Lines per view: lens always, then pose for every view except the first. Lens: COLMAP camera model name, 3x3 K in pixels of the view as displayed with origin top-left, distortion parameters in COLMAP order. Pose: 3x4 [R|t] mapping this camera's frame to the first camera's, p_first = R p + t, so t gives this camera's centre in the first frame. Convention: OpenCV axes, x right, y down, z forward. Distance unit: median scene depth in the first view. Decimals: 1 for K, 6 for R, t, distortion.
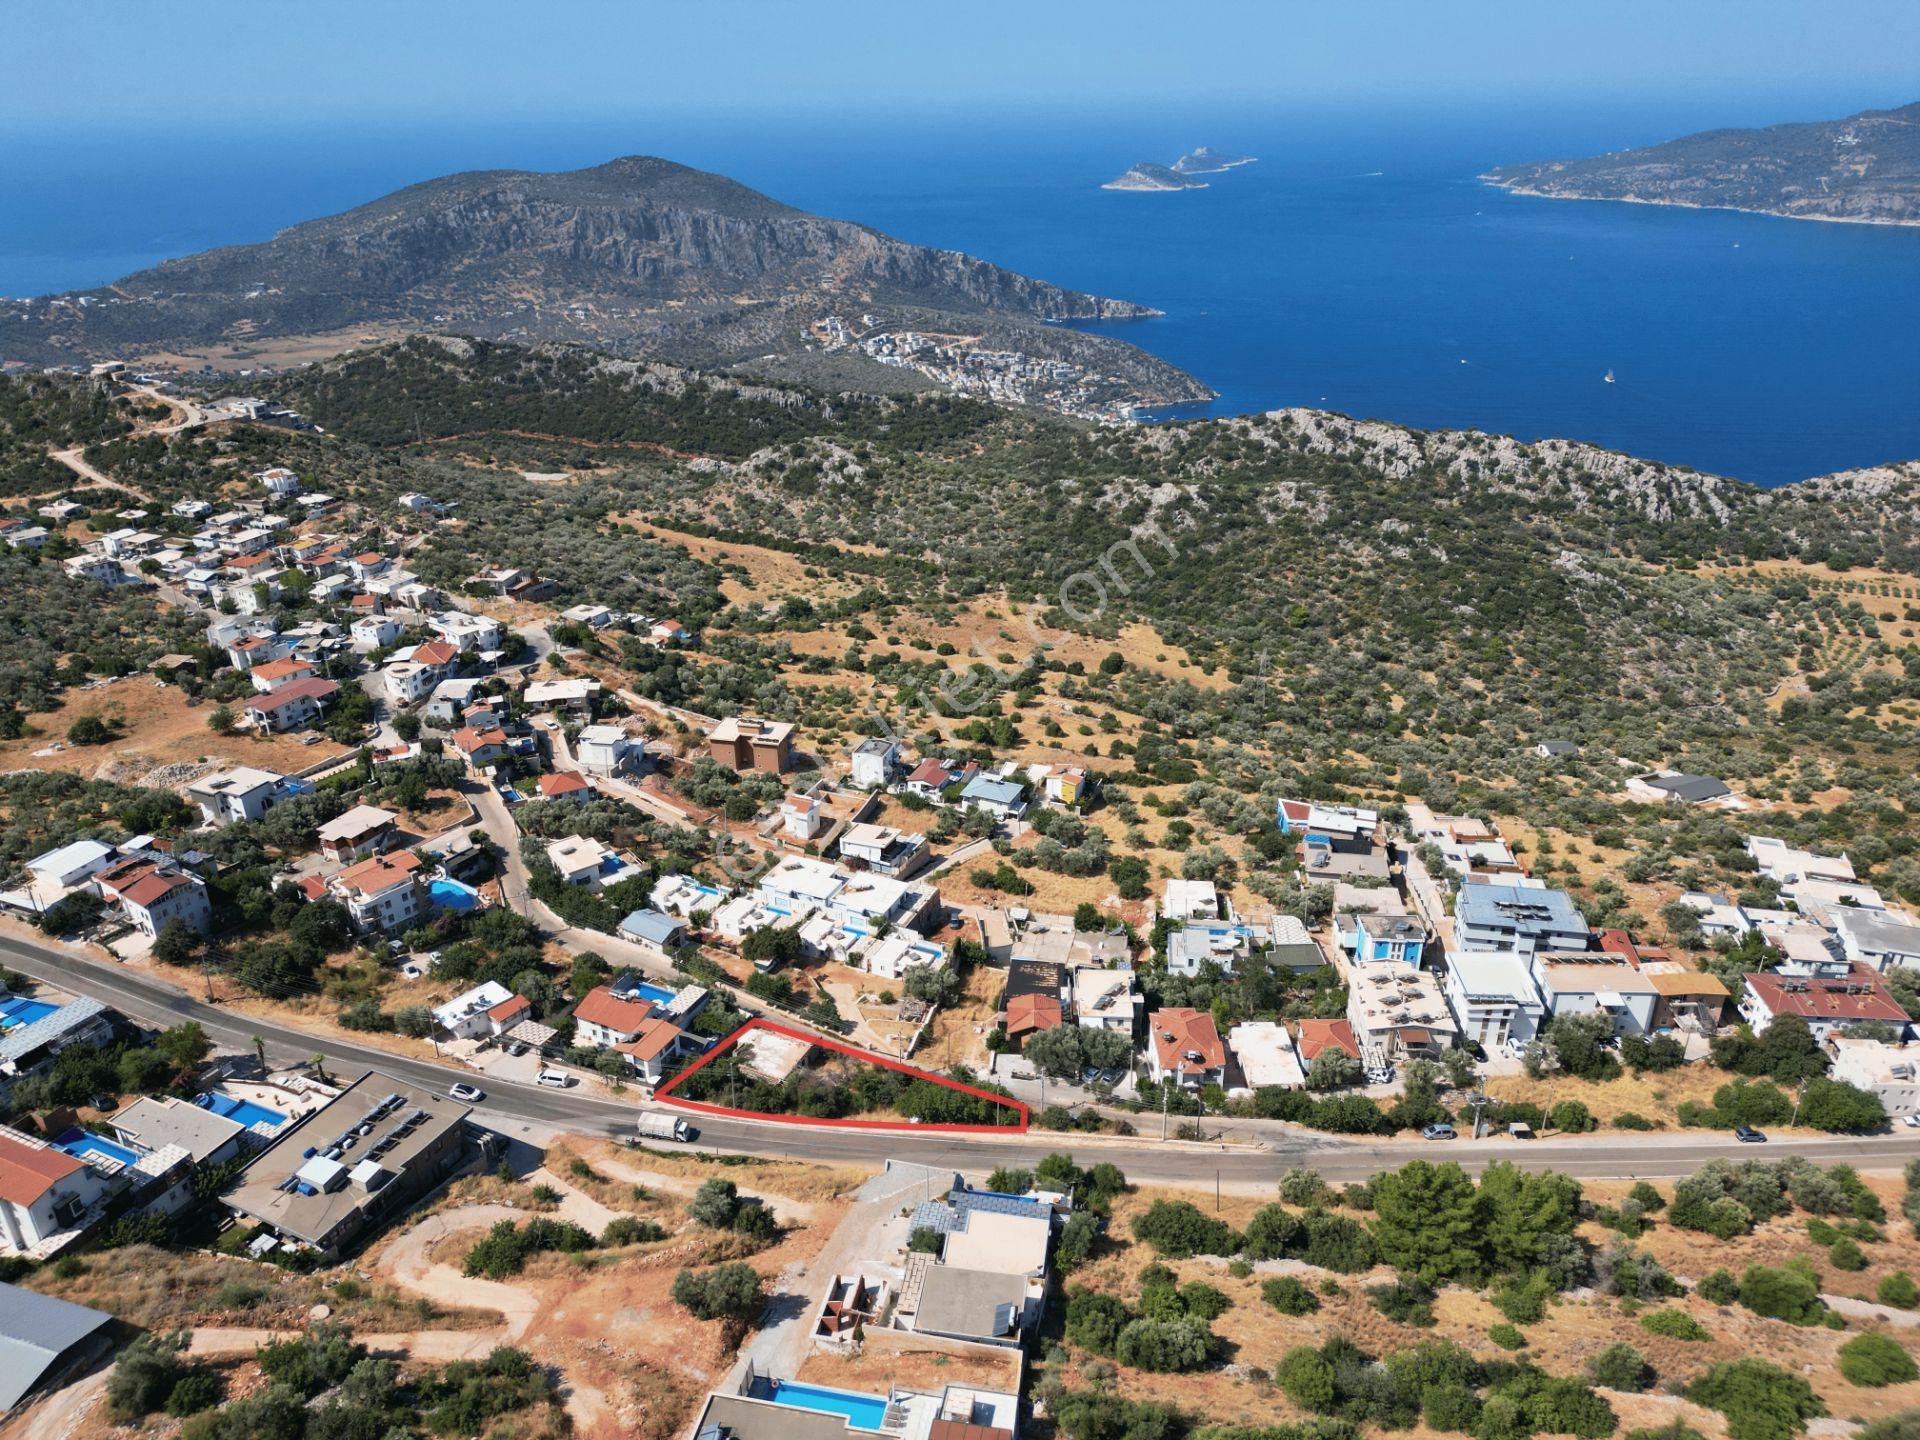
lens RADIAL K [[1337.2, 0, 960.0], [0, 1337.2, 720.0], [0, 0, 1]] dist [0.075996, -0.082088]
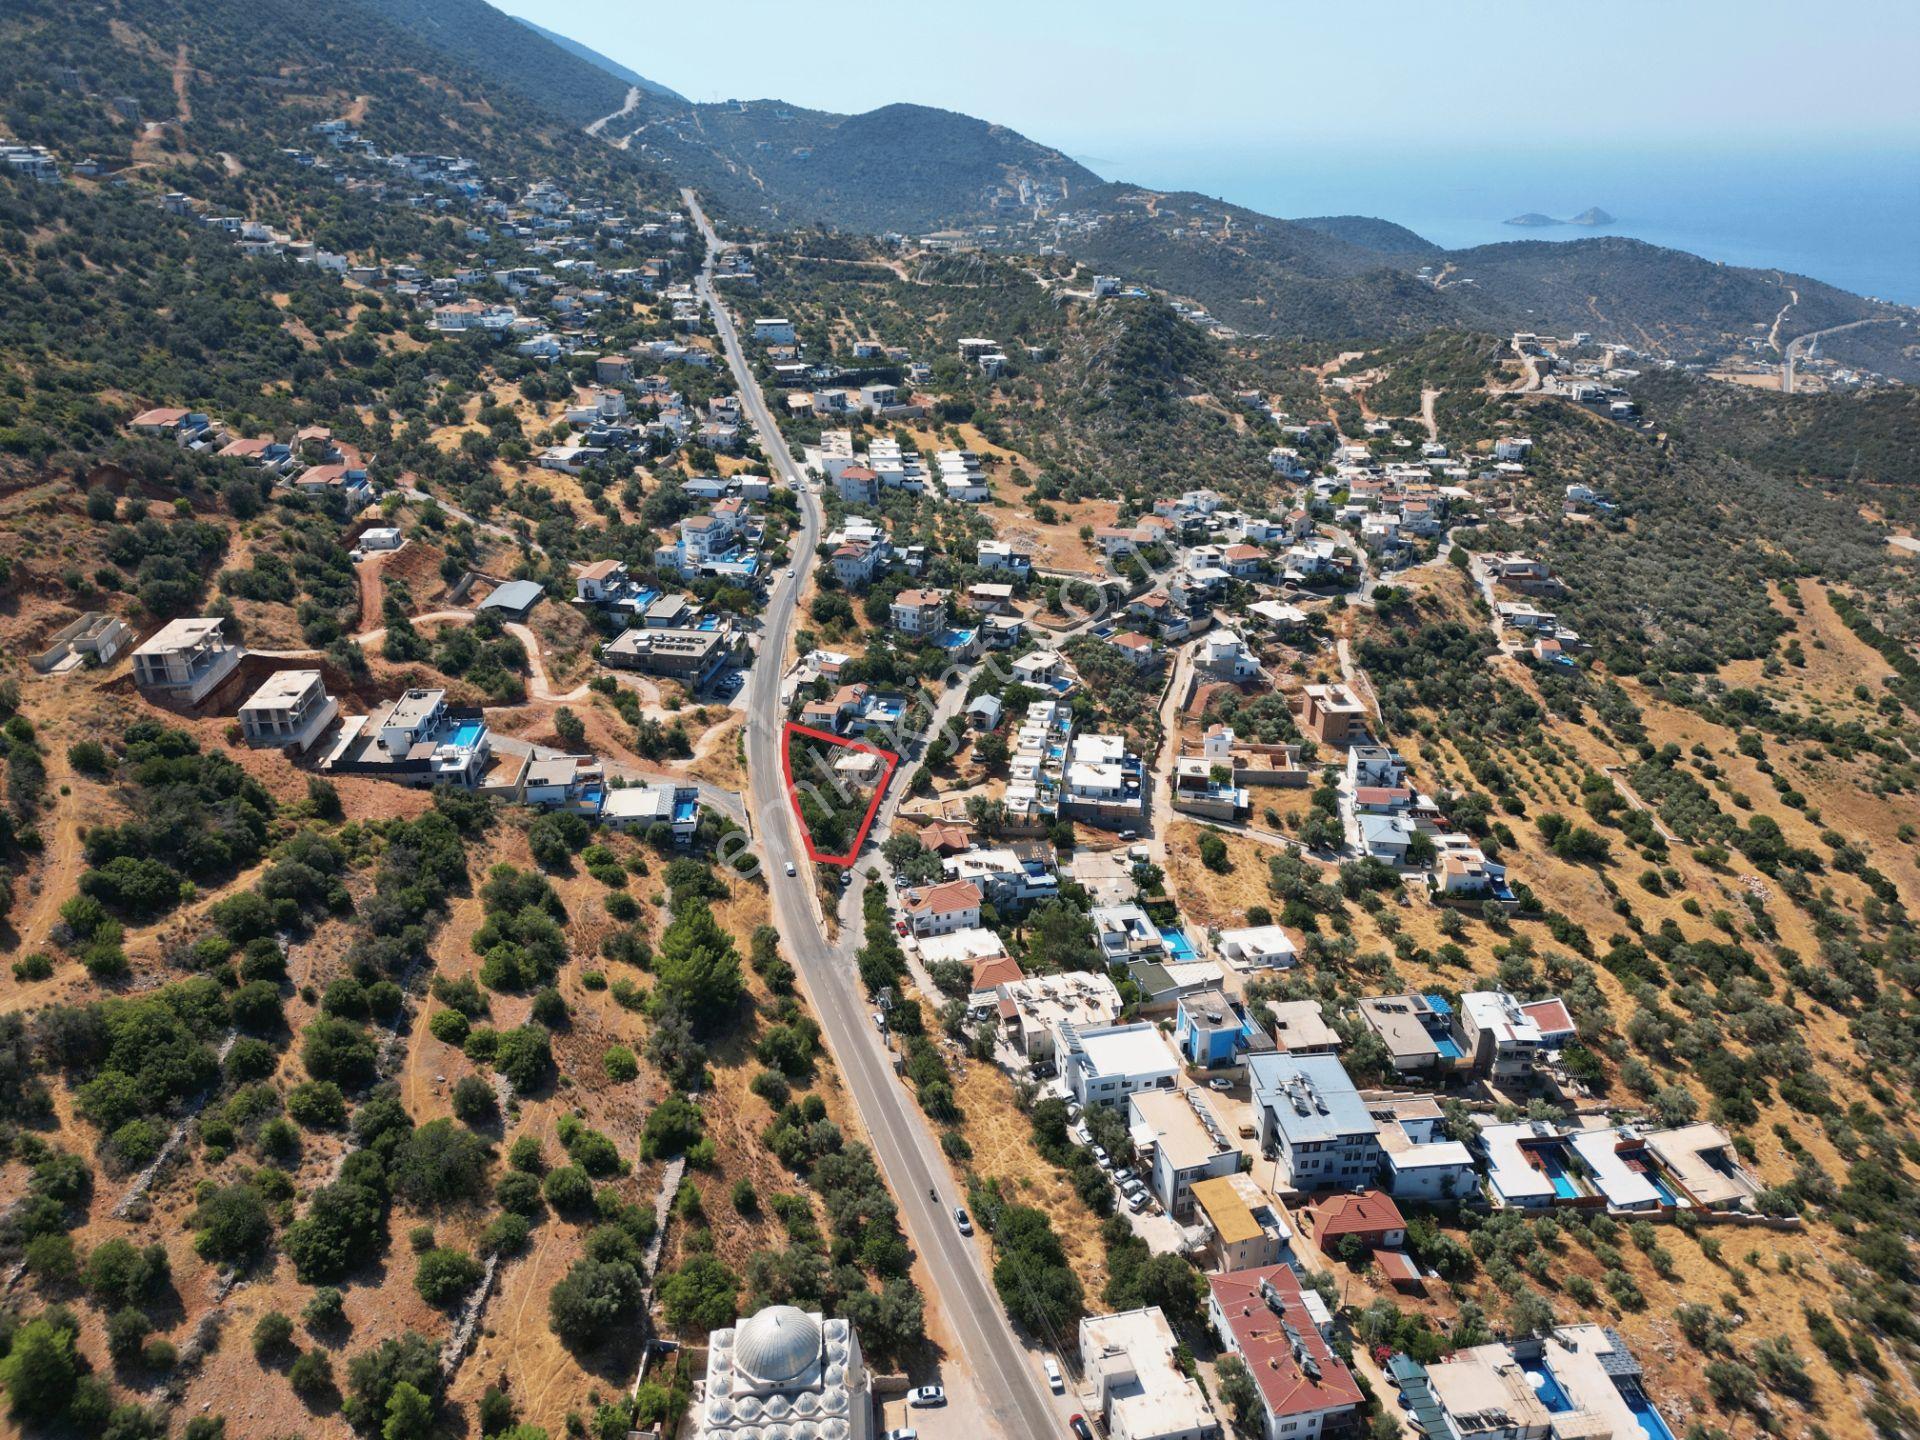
lens RADIAL K [[1337.2, 0, 960.0], [0, 1337.2, 720.0], [0, 0, 1]] dist [0.075996, -0.082088]
pose [[0.292411, 0.405484, -0.866071, 0.415399], [-0.410810, 0.871093, 0.269133, -0.085096], [0.863557, 0.277093, 0.421294, 0.164591]]
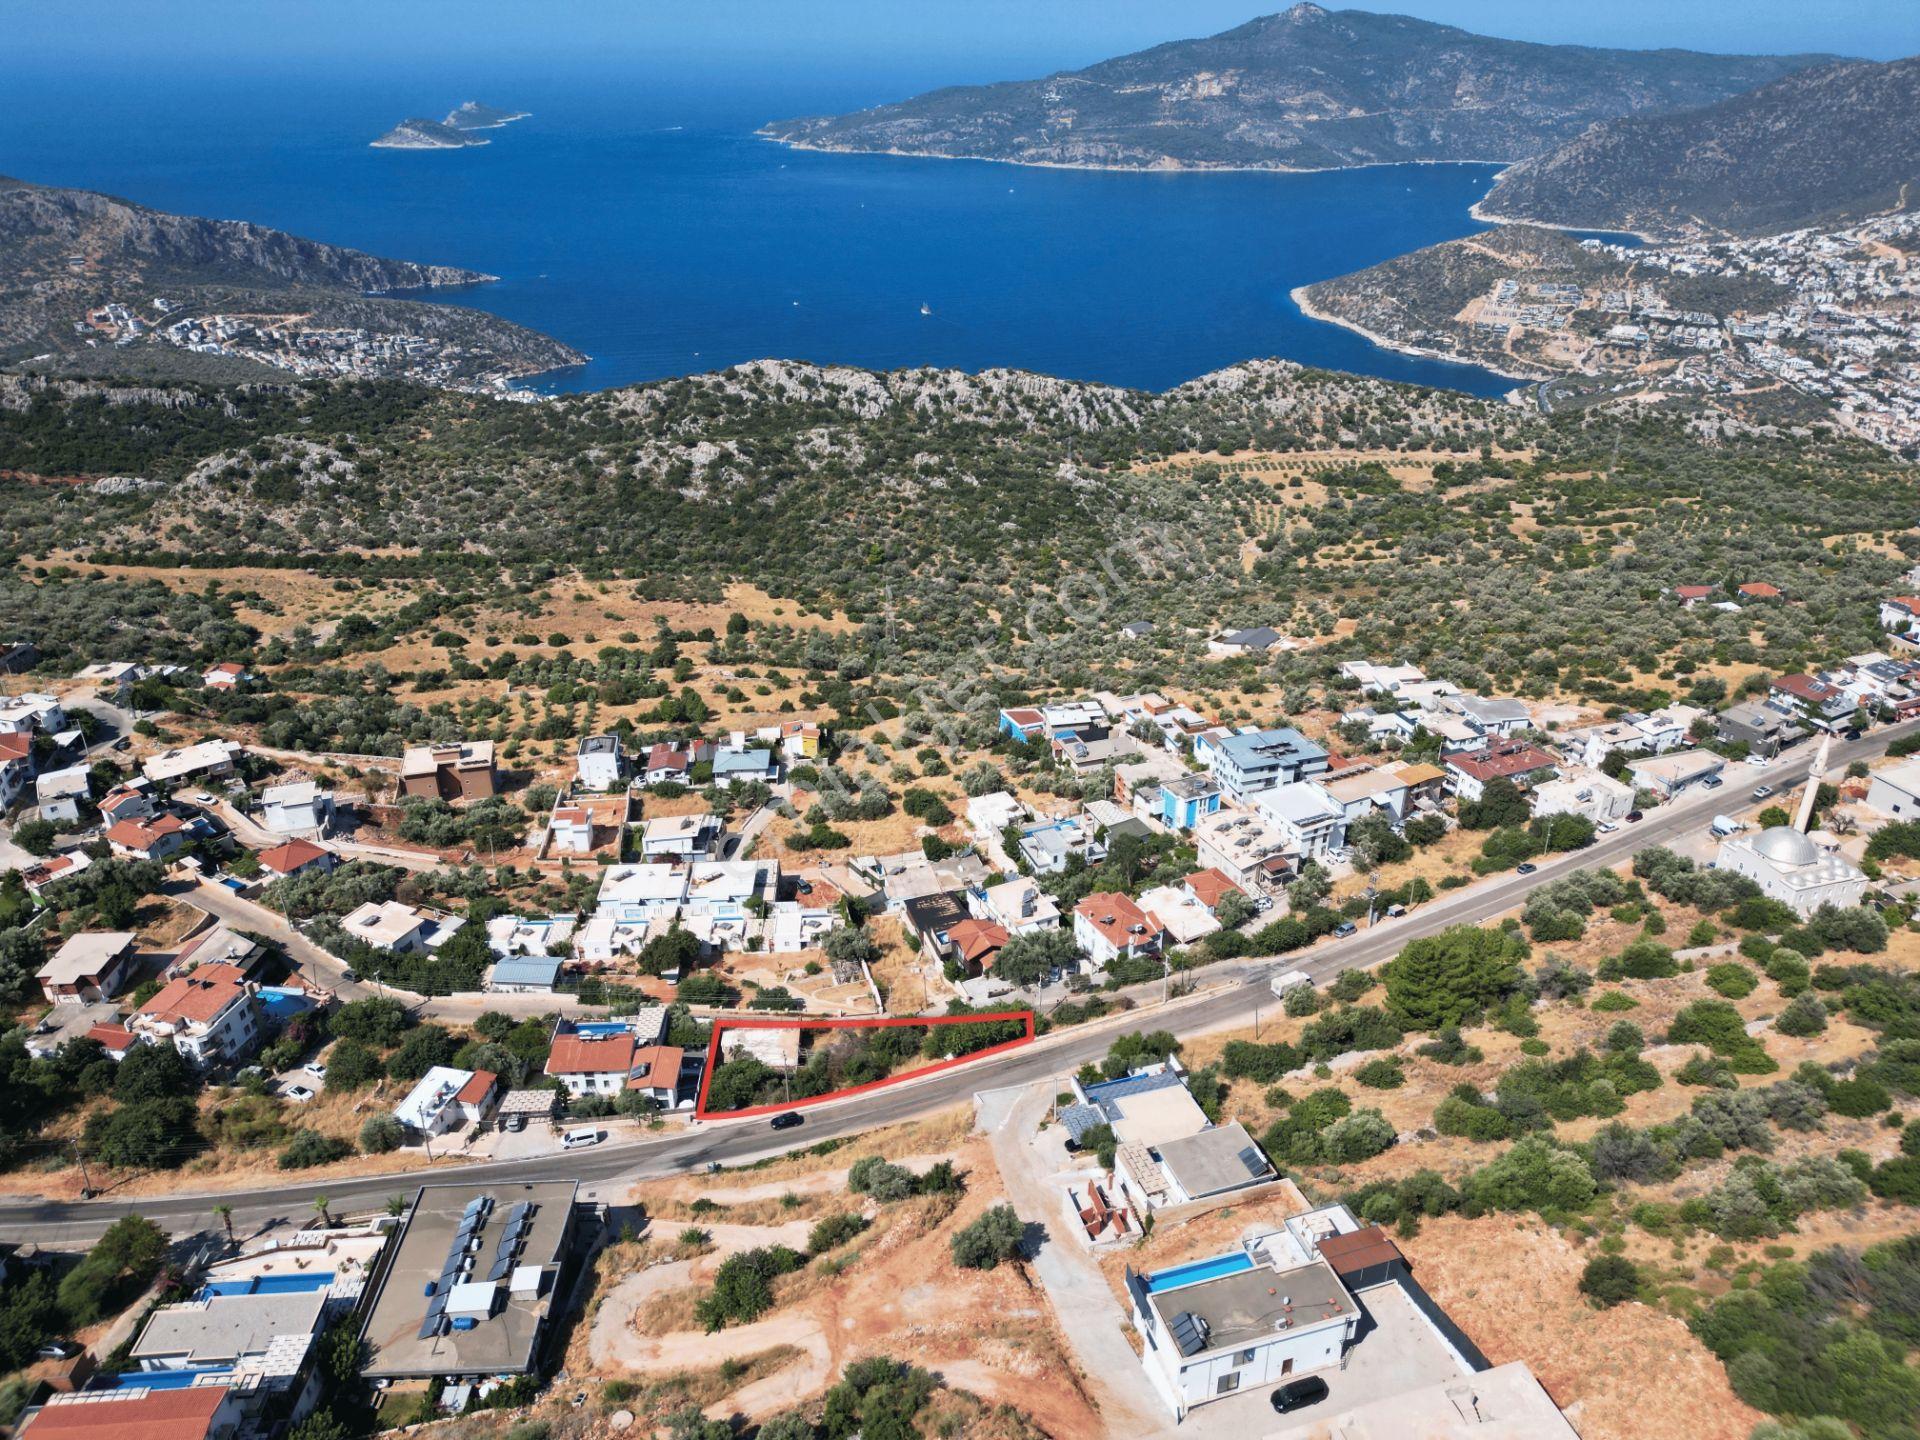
lens RADIAL K [[1337.2, 0, 960.0], [0, 1337.2, 720.0], [0, 0, 1]] dist [0.075996, -0.082088]
pose [[0.882932, -0.201922, 0.423862, -0.135834], [0.190360, 0.979219, 0.069953, -0.008275], [-0.429179, 0.018923, 0.903021, 0.022274]]
